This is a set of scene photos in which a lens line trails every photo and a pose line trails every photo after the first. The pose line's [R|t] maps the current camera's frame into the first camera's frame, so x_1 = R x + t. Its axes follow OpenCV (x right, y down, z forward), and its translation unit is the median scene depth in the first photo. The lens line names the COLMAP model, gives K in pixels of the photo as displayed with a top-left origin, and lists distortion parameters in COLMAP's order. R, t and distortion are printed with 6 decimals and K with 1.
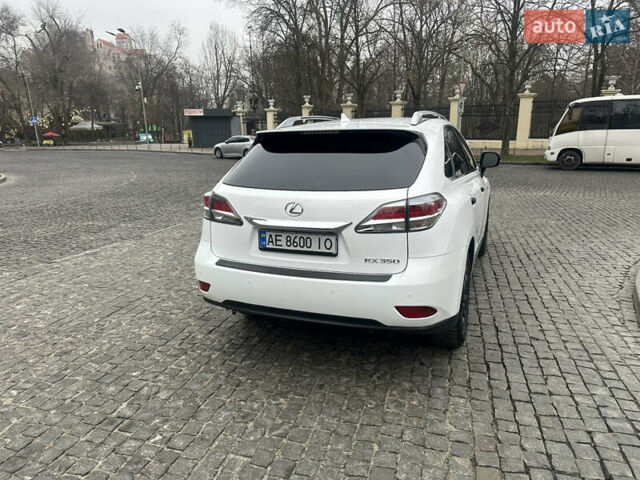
lens RADIAL K [[461.7, 0, 318.2], [0, 461.7, 231.3], [0, 0, 1]] dist [0.060140, -0.072695]
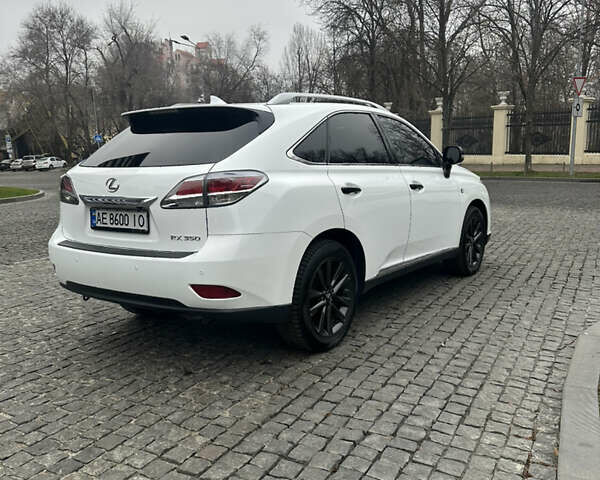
lens RADIAL K [[570.1, 0, 297.2], [0, 570.1, 237.9], [0, 0, 1]] dist [0.156444, -0.309822]
pose [[0.971478, 0.027251, -0.235560, 0.490405], [-0.042236, 0.997376, -0.058805, 0.094190], [0.233340, 0.067077, 0.970079, -0.077016]]
